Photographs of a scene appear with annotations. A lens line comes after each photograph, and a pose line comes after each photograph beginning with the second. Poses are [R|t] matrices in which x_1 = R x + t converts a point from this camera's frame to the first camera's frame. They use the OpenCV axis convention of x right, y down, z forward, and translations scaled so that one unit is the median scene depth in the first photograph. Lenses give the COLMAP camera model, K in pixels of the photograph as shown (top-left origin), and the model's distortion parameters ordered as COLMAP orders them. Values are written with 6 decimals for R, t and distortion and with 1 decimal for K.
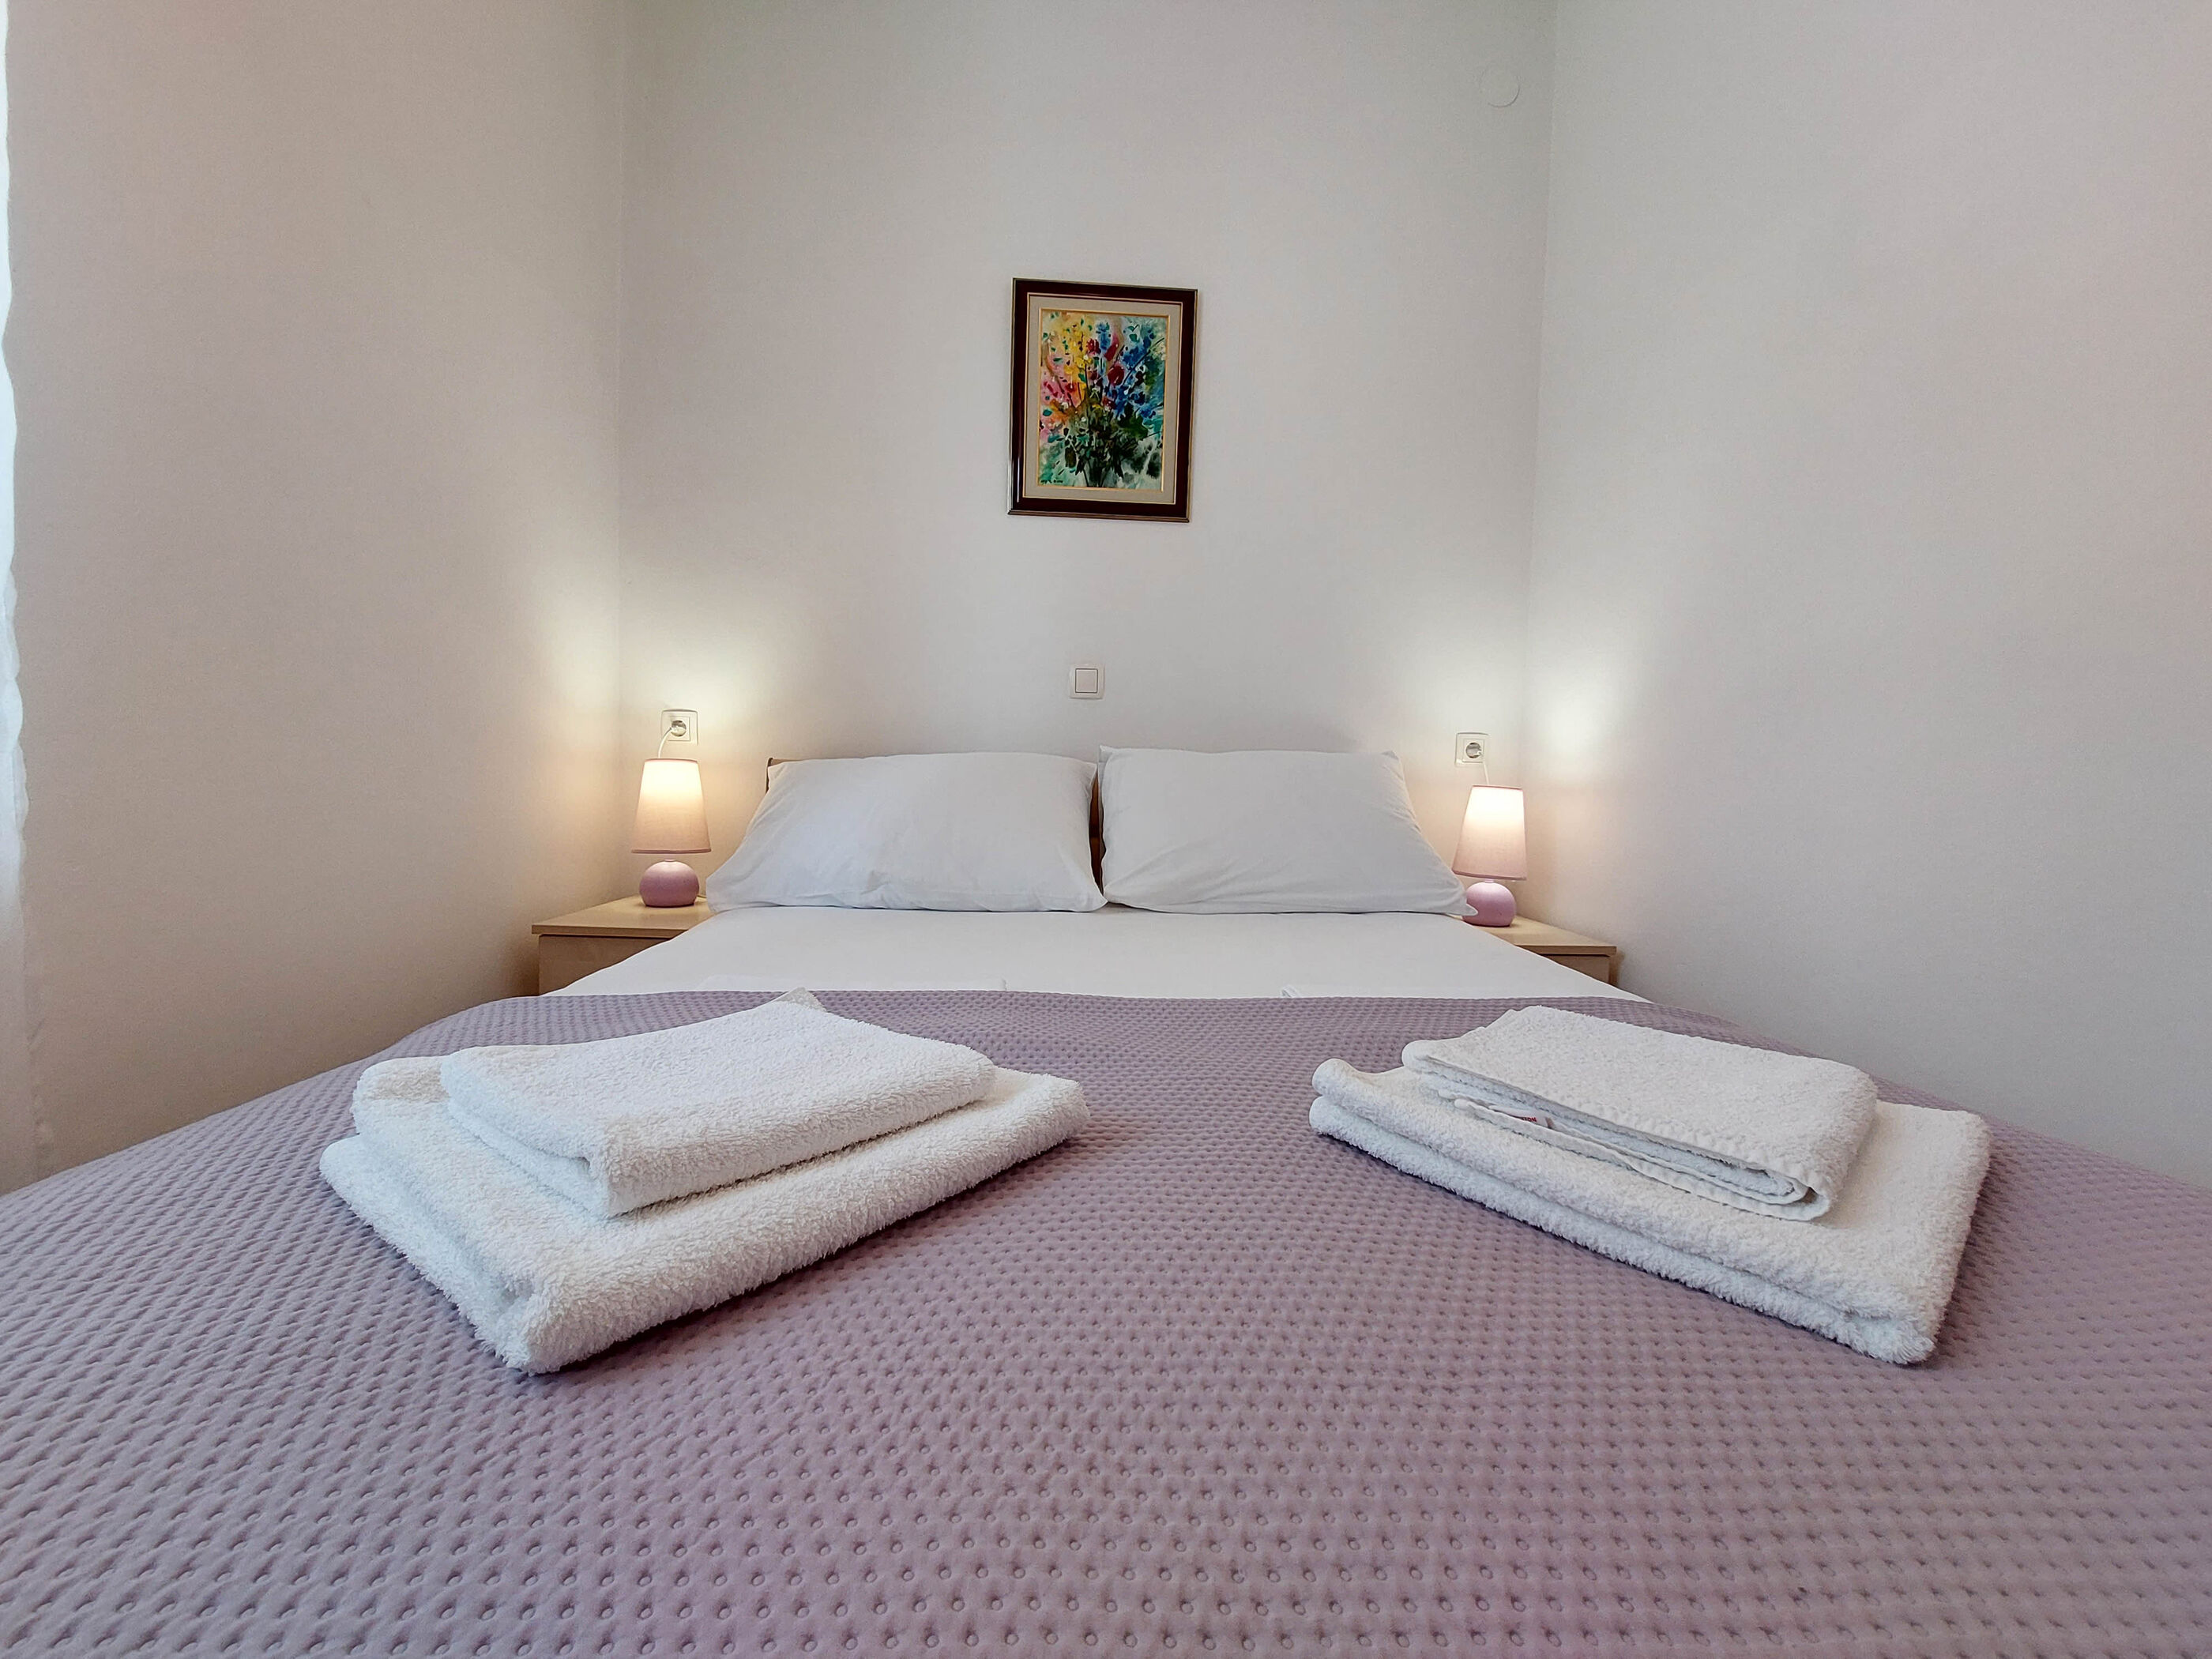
lens RADIAL K [[881.4, 0, 1108.4], [0, 881.4, 824.8], [0, 0, 1]] dist [-0.001574, -0.000210]
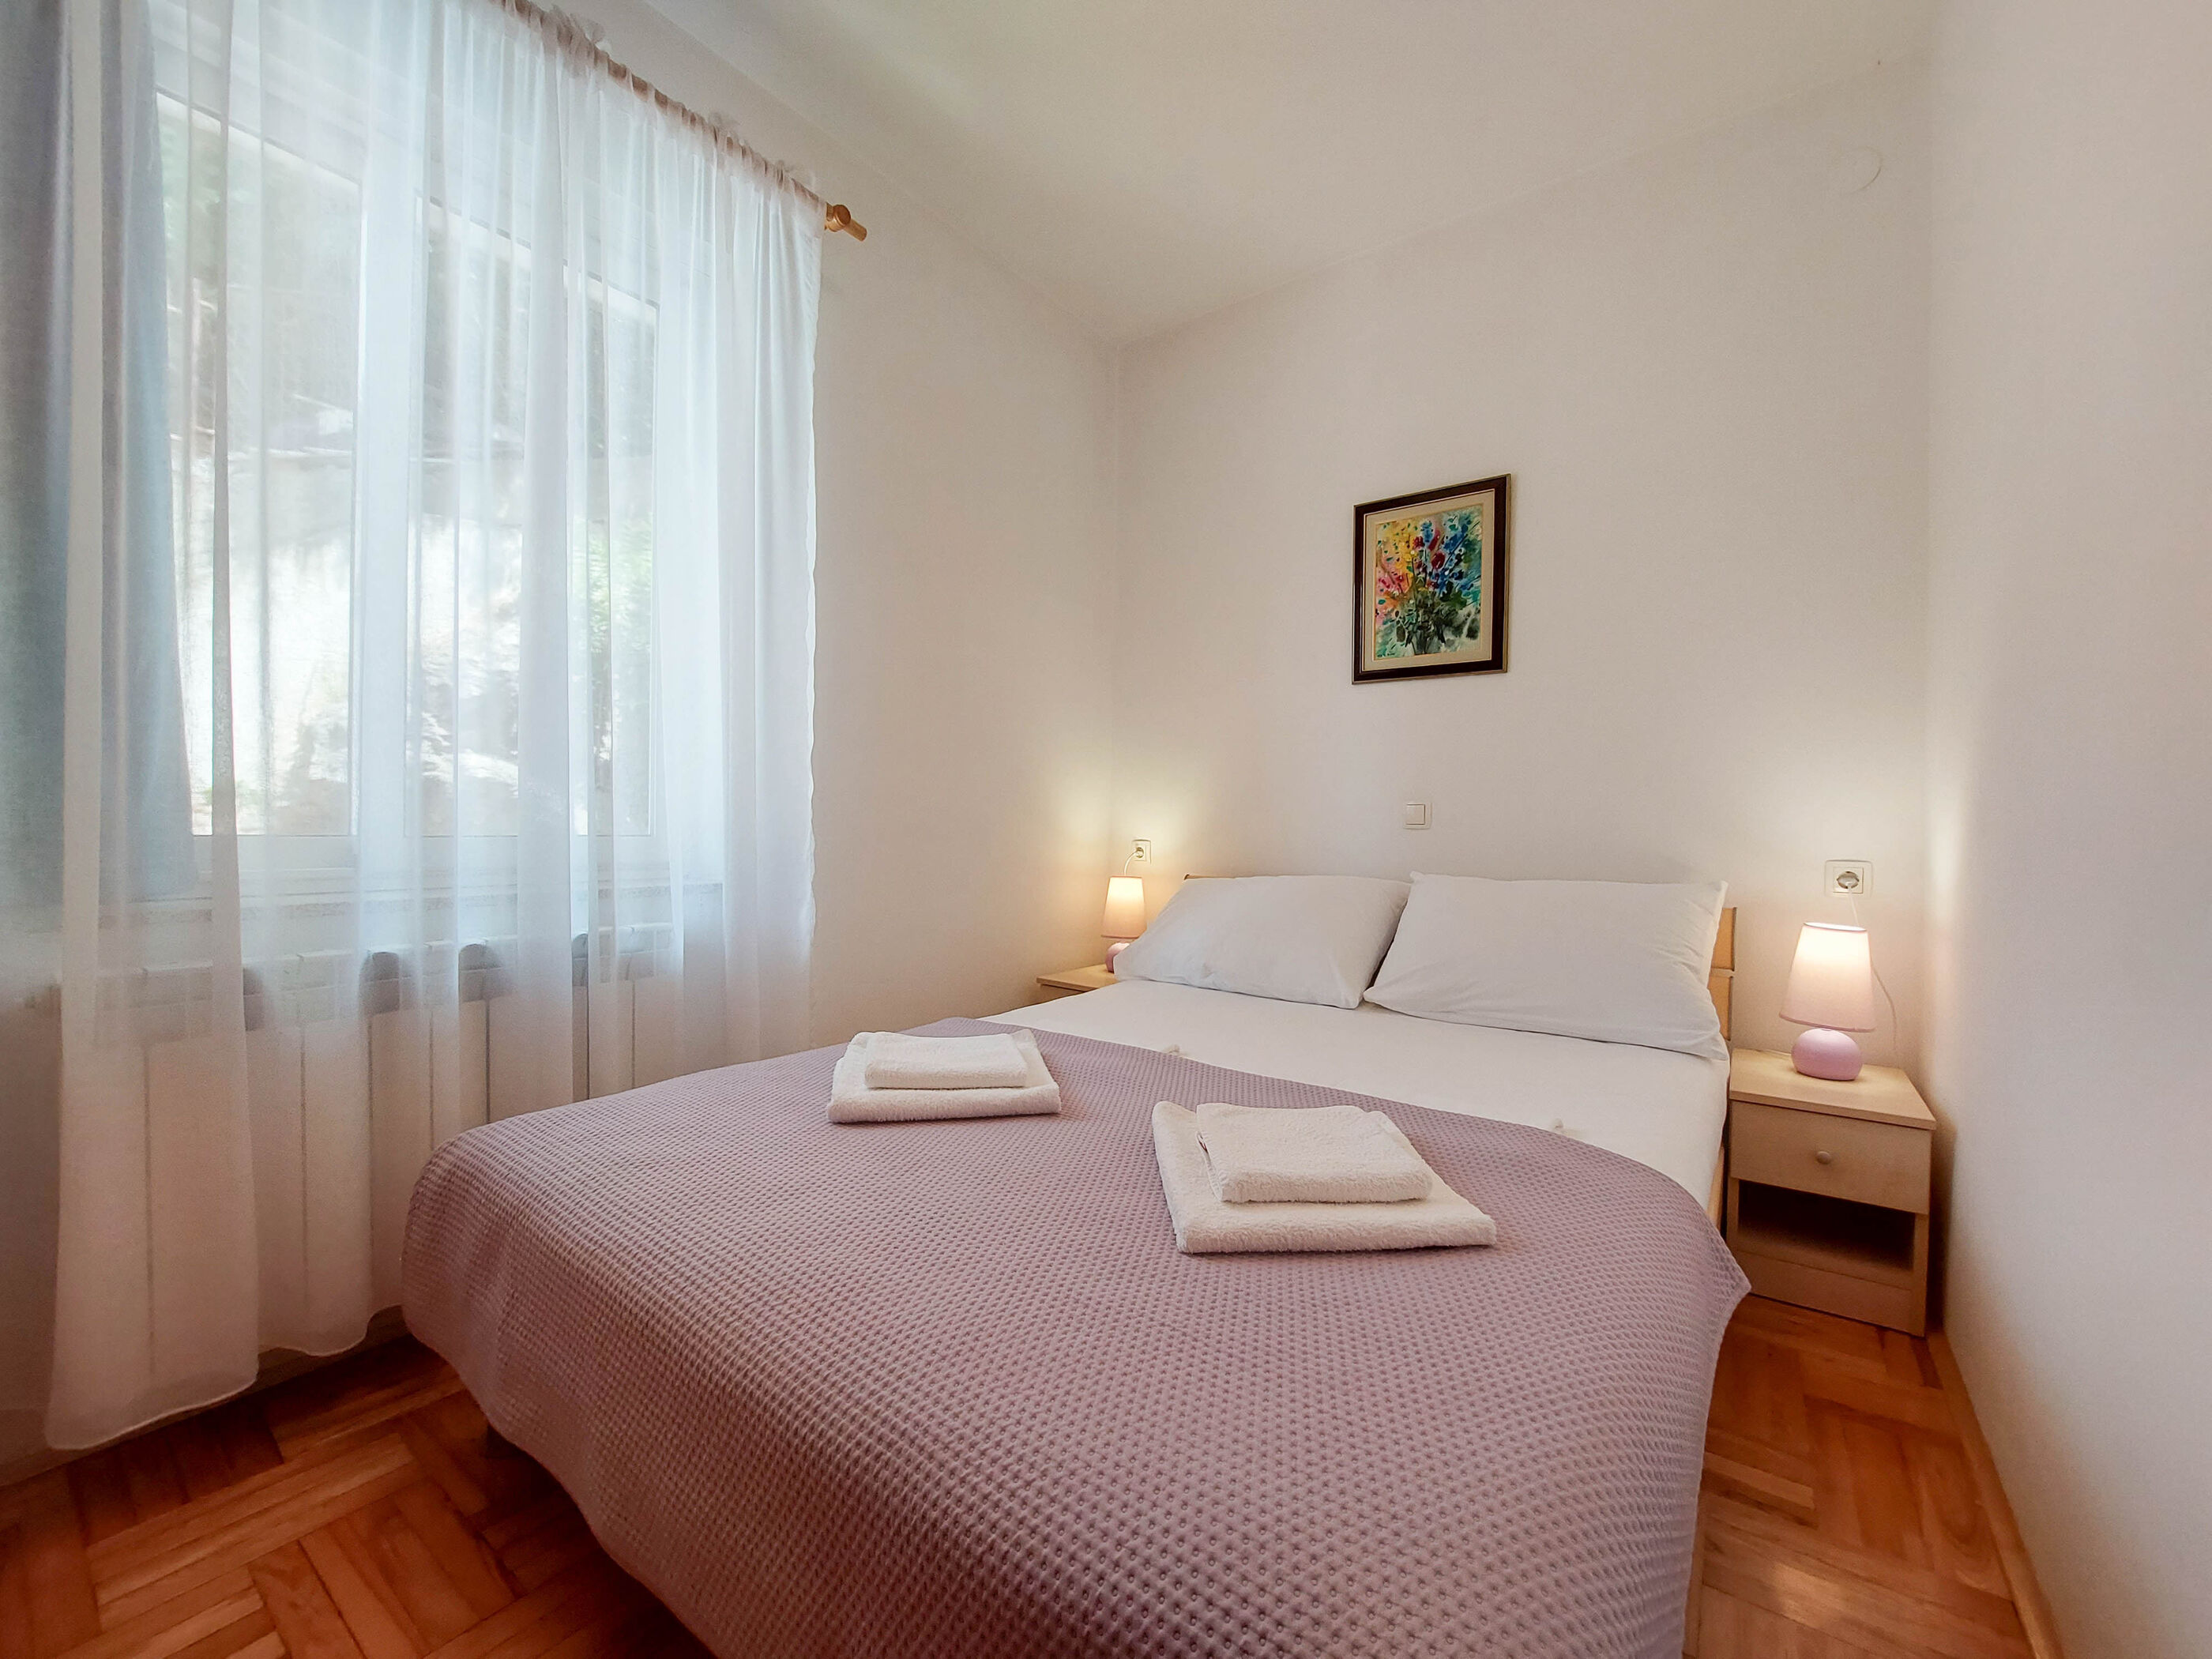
lens RADIAL K [[881.4, 0, 1108.4], [0, 881.4, 824.8], [0, 0, 1]] dist [-0.001574, -0.000210]
pose [[0.769934, -0.012837, -0.637995, 0.424150], [-0.031967, 0.997766, -0.058653, -0.066920], [0.637323, 0.065554, 0.767804, -0.184135]]
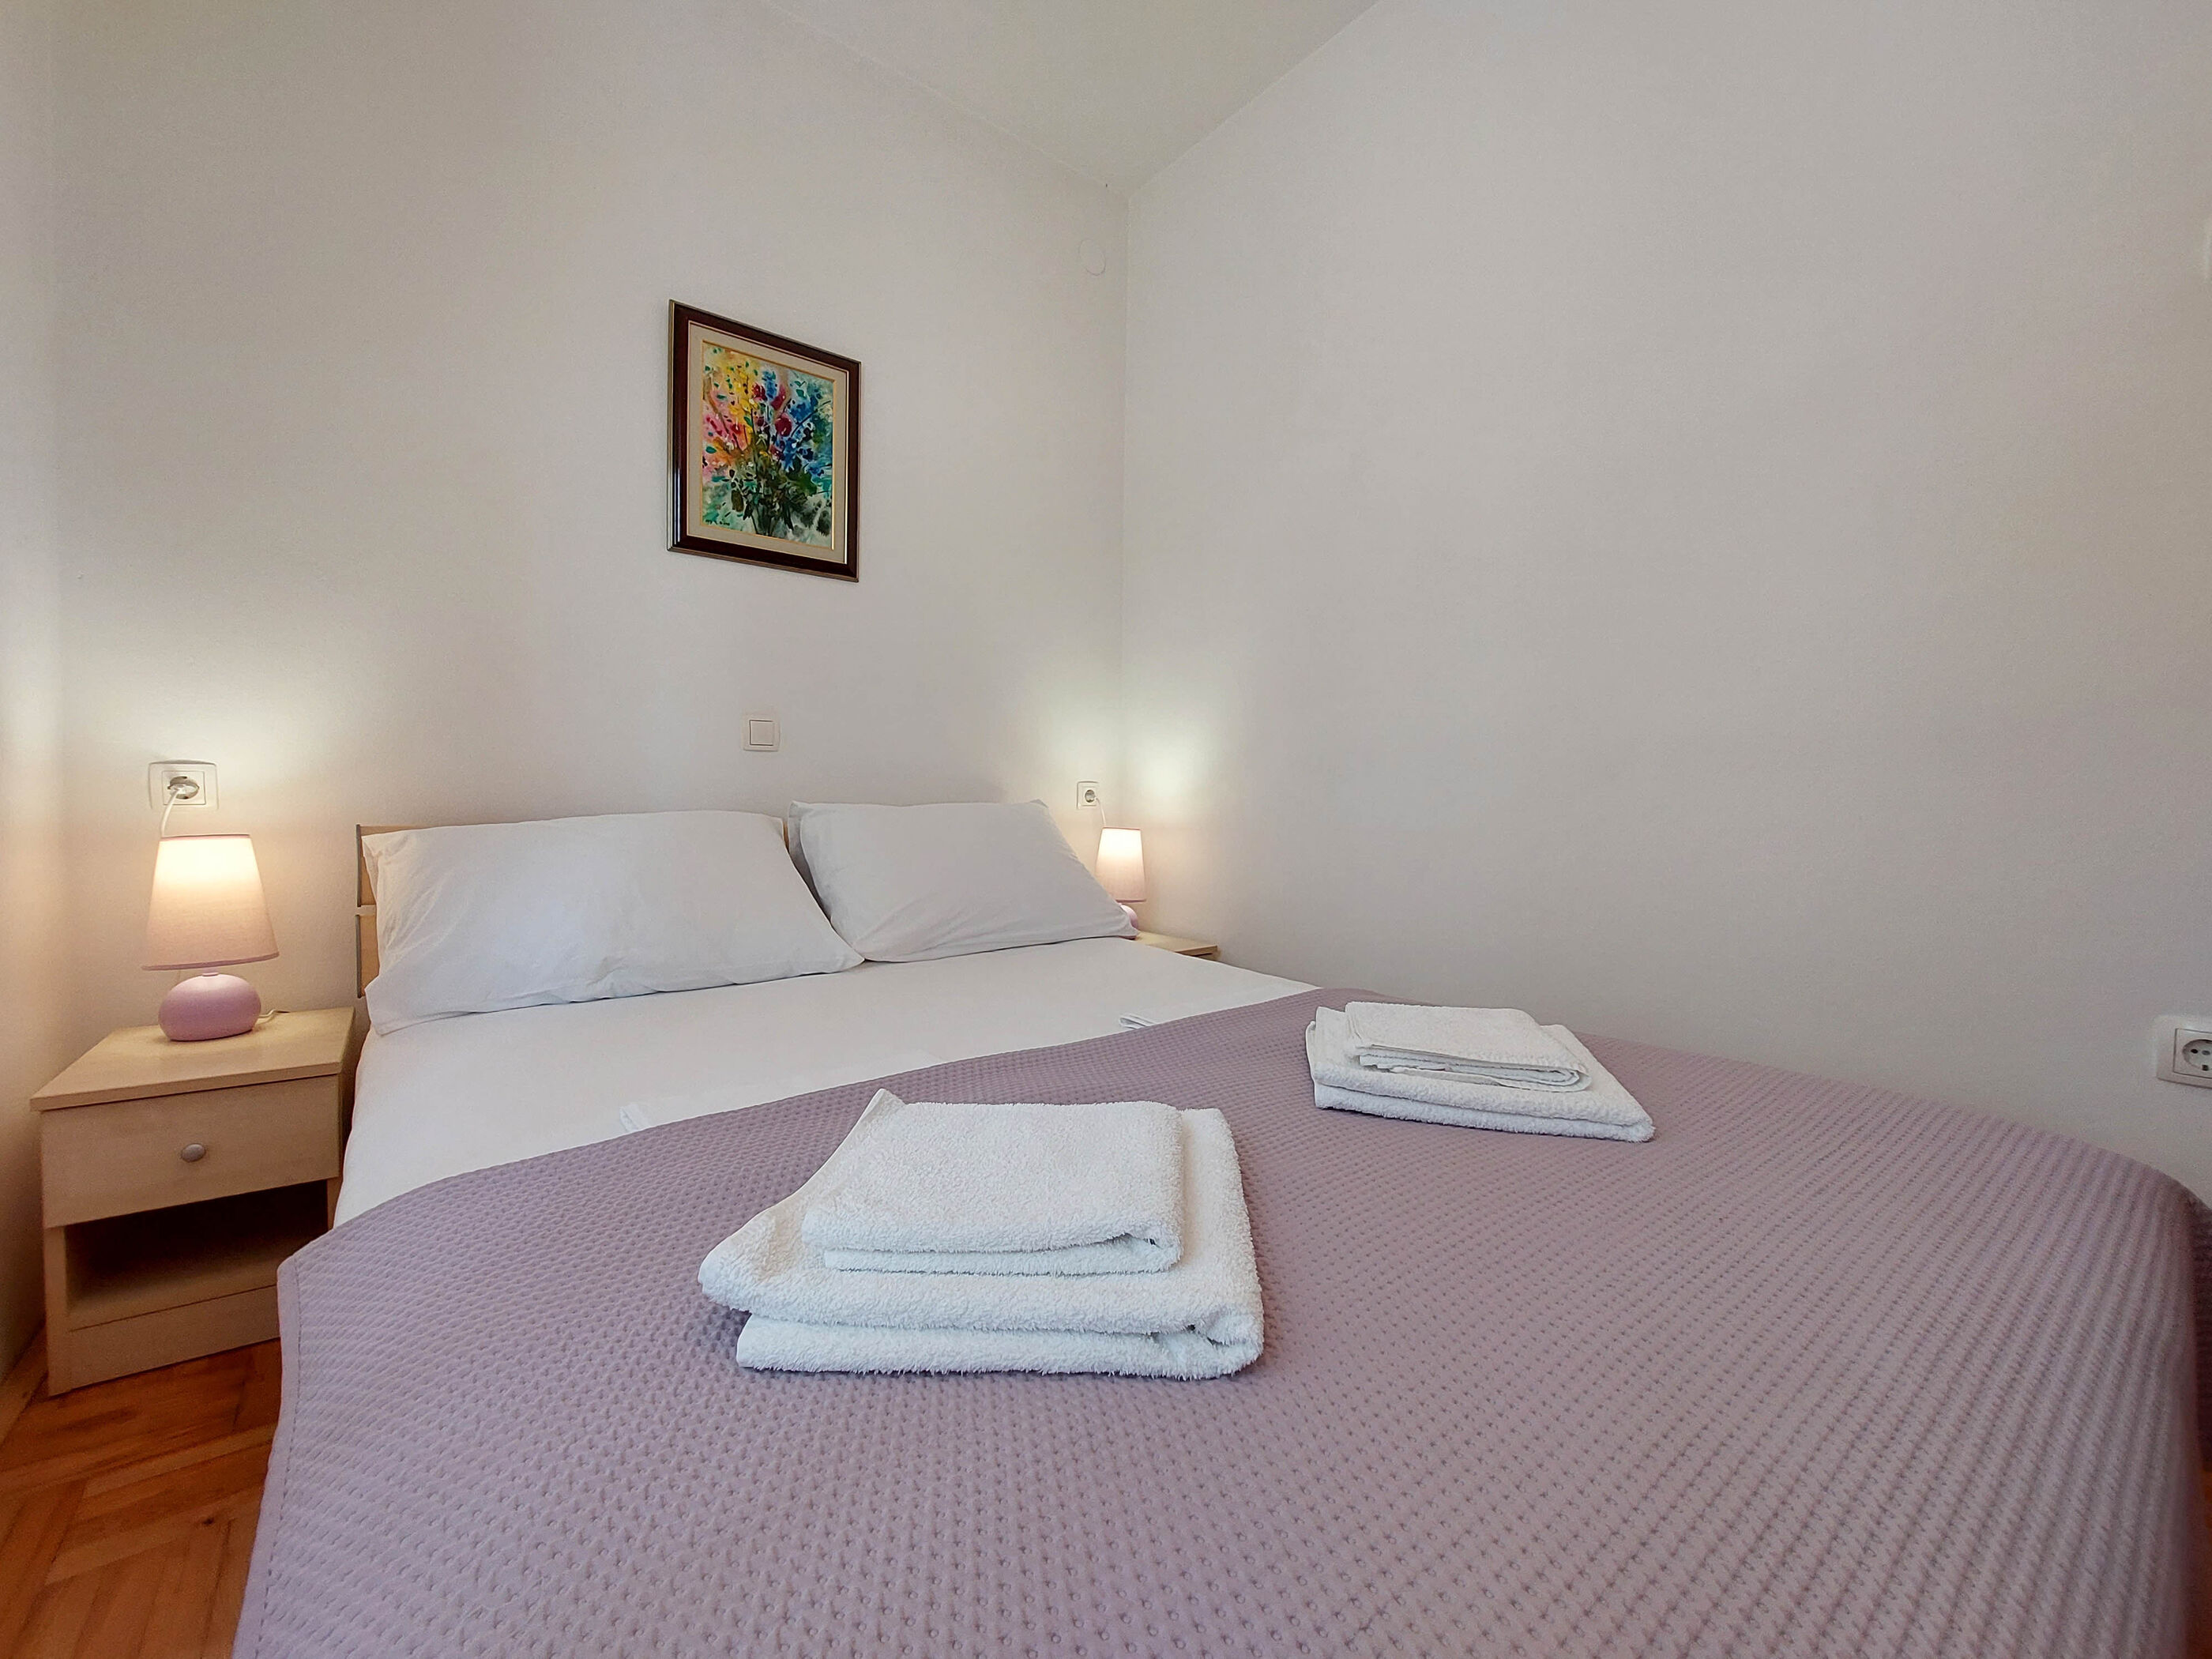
lens RADIAL K [[881.4, 0, 1108.4], [0, 881.4, 824.8], [0, 0, 1]] dist [-0.001574, -0.000210]
pose [[0.817729, -0.035464, 0.574510, -0.278245], [0.042999, 0.999075, 0.000469, -0.046598], [-0.573995, 0.024319, 0.818497, -0.011612]]
